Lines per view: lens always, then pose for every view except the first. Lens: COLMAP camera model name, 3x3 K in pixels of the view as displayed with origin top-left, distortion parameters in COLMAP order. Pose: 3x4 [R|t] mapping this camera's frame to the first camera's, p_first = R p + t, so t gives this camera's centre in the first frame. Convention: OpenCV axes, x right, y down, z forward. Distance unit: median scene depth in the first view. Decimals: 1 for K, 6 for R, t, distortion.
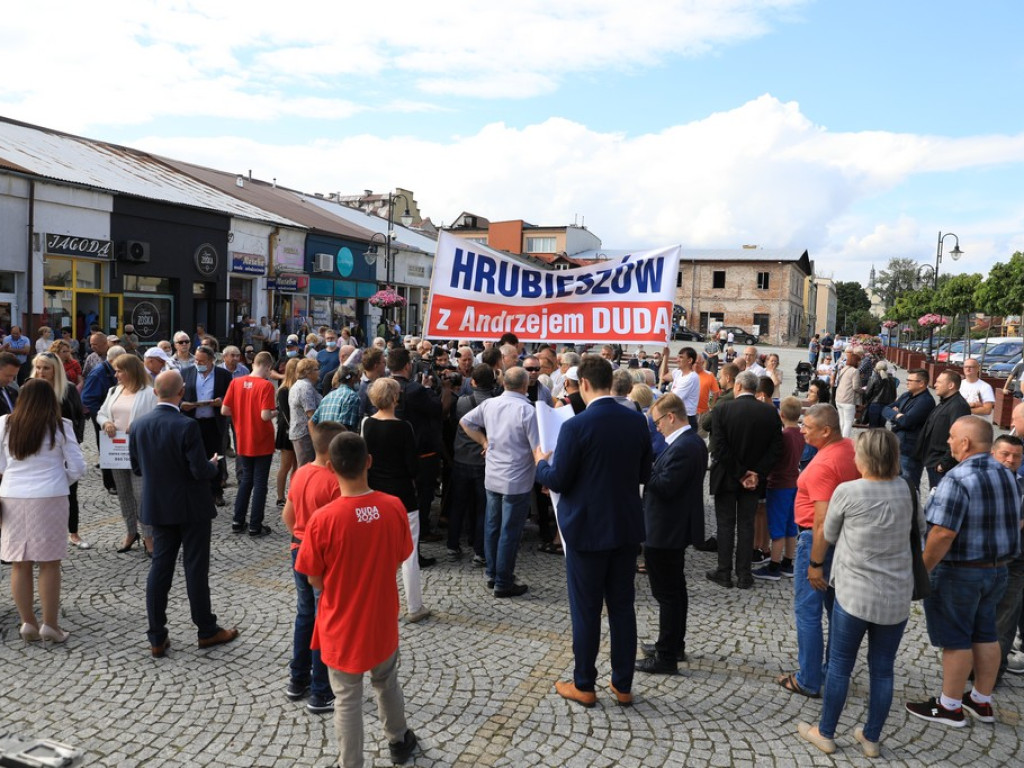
lens RADIAL K [[791.8, 0, 513.0], [0, 791.8, 376.6], [0, 0, 1]] dist [-0.095646, 0.073866]
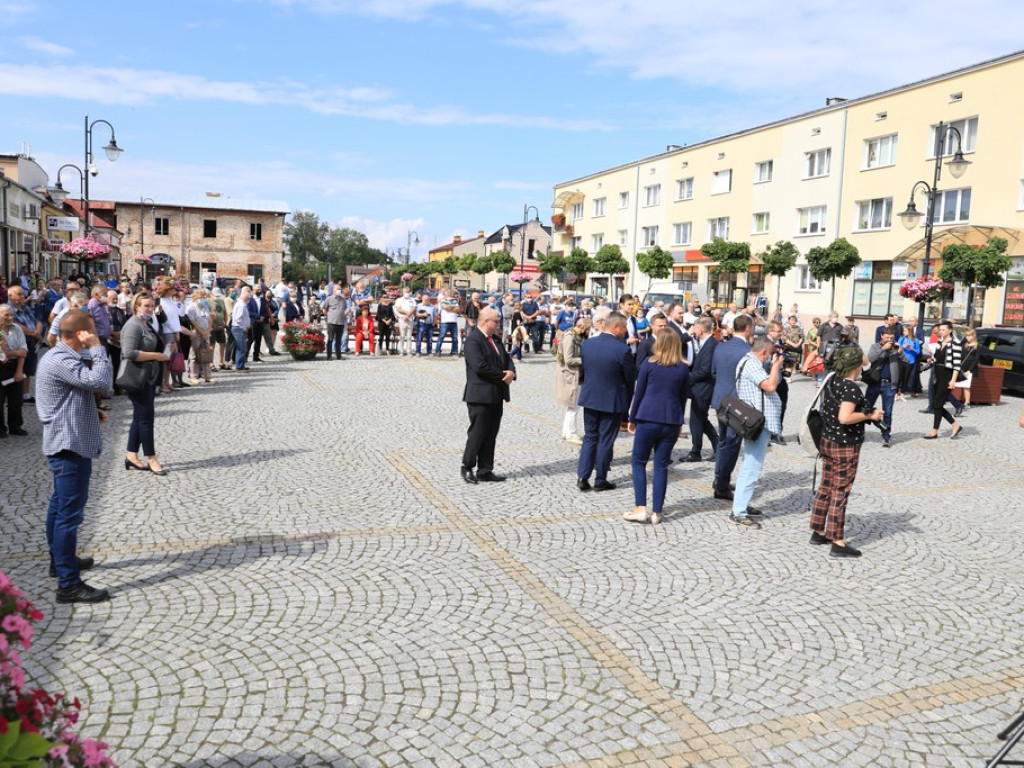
lens RADIAL K [[791.8, 0, 518.9], [0, 791.8, 377.5], [0, 0, 1]] dist [-0.095646, 0.073866]
pose [[0.729441, -0.078156, 0.679564, -0.375230], [0.032939, 0.996312, 0.079228, -0.013347], [-0.683250, -0.035408, 0.729325, 0.104398]]
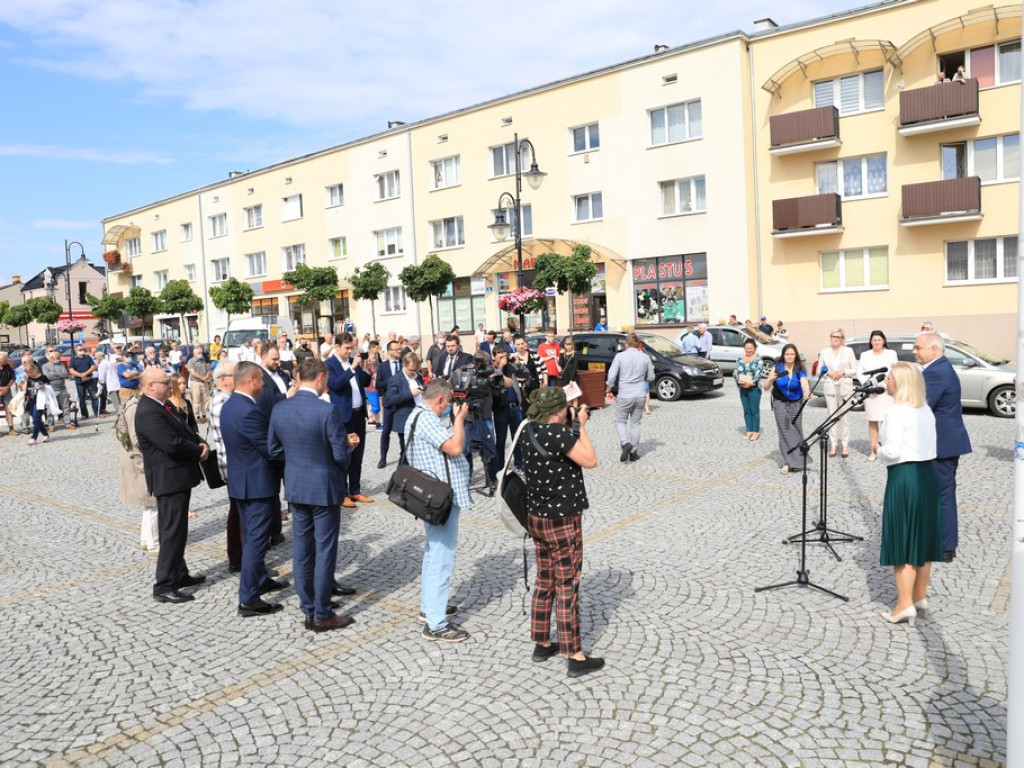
lens RADIAL K [[789.4, 0, 515.5], [0, 789.4, 384.6], [0, 0, 1]] dist [-0.095213, 0.071426]
pose [[0.292751, -0.125457, 0.947923, -0.311501], [0.124305, 0.987936, 0.092363, -0.016788], [-0.948075, 0.090792, 0.304814, 0.158666]]
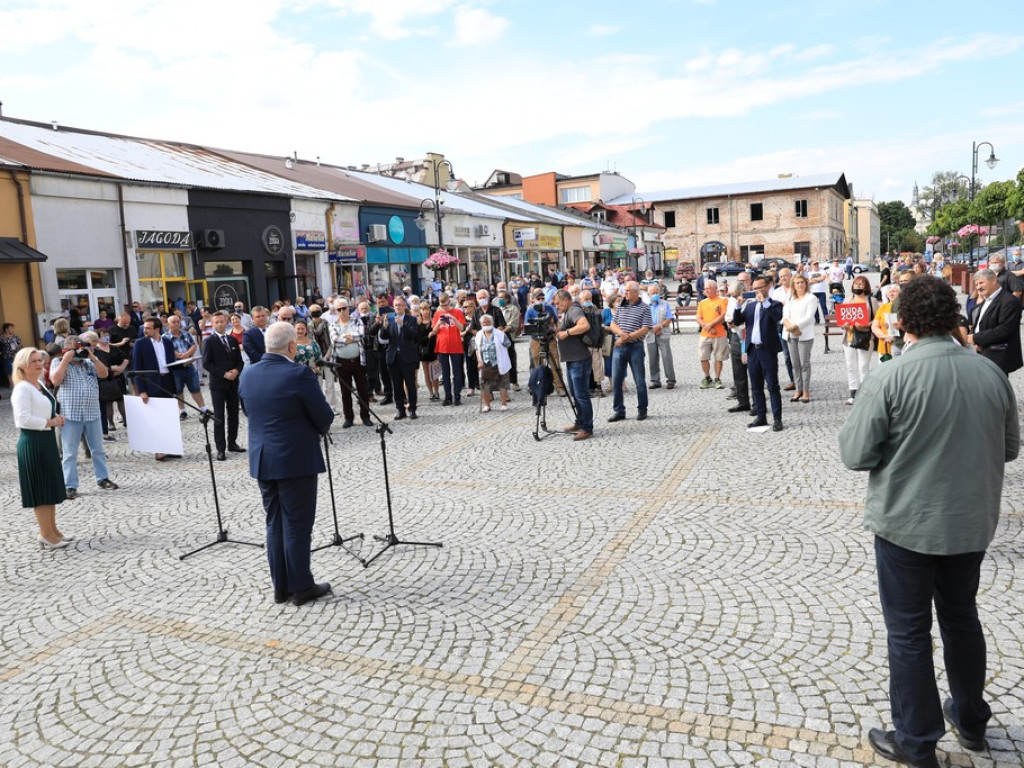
lens RADIAL K [[791.8, 0, 514.4], [0, 791.8, 376.6], [0, 0, 1]] dist [-0.095646, 0.073866]
pose [[0.994249, -0.089812, -0.058341, -0.013543], [0.092956, 0.994225, 0.053627, 0.008348], [0.053188, -0.058742, 0.996855, -0.058214]]
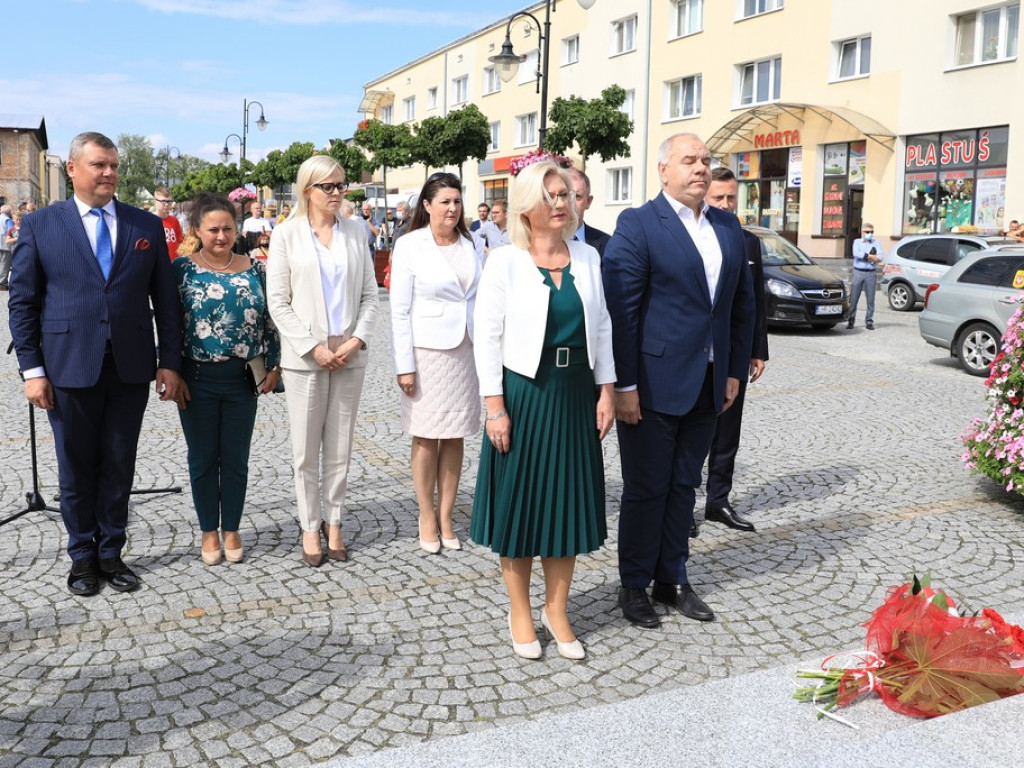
lens RADIAL K [[968.9, 0, 477.0], [0, 968.9, 364.9], [0, 0, 1]] dist [-0.069657, 0.000000]
pose [[0.691553, -0.120397, 0.712221, -0.129014], [0.058014, 0.992084, 0.111375, 0.023772], [-0.719992, -0.035702, 0.693063, -0.016112]]
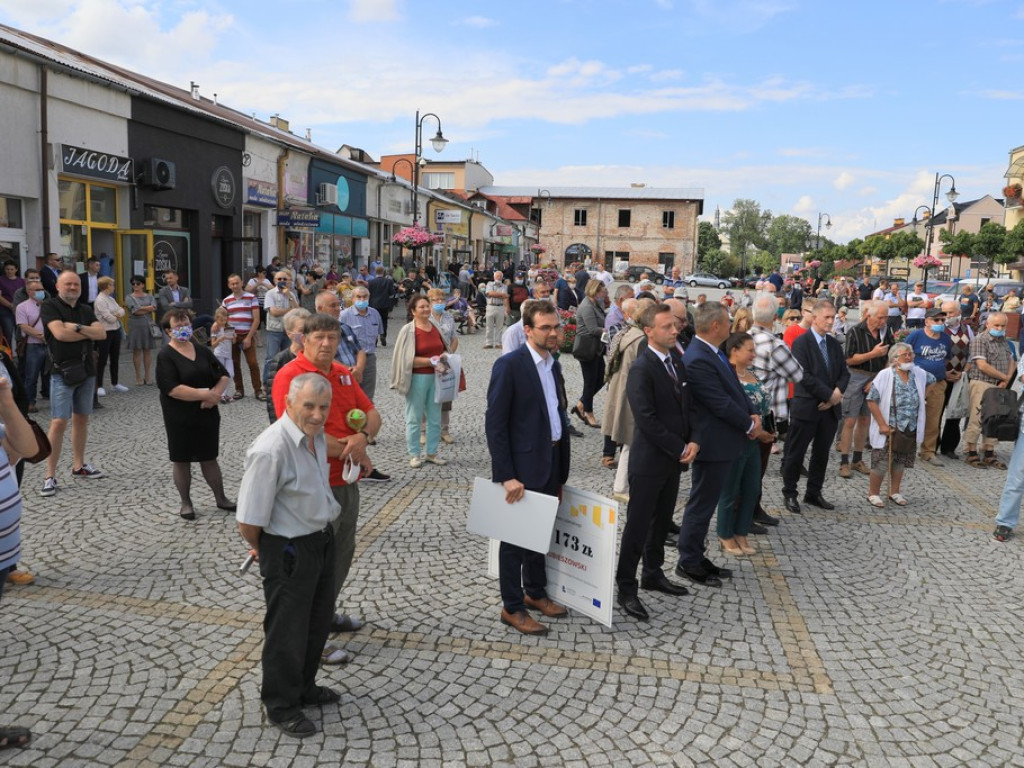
lens RADIAL K [[789.4, 0, 512.9], [0, 789.4, 382.5], [0, 0, 1]] dist [-0.095213, 0.071426]
pose [[0.980695, -0.035312, 0.192329, -0.218007], [0.019259, 0.996220, 0.084704, -0.010795], [-0.194593, -0.079365, 0.977668, 0.128509]]
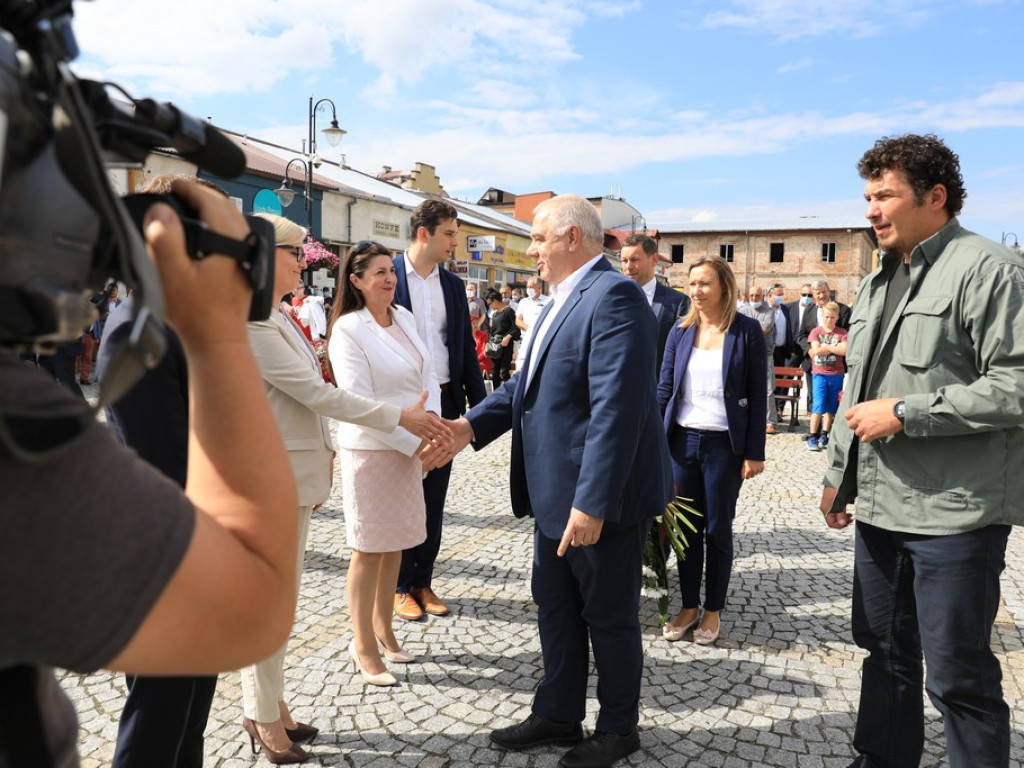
lens RADIAL K [[791.8, 0, 513.5], [0, 791.8, 365.8], [0, 0, 1]] dist [-0.095646, 0.073866]
pose [[0.998226, -0.015334, -0.057530, 0.051532], [0.015242, 0.999882, -0.002036, 0.000288], [0.057554, 0.001155, 0.998342, 0.332770]]
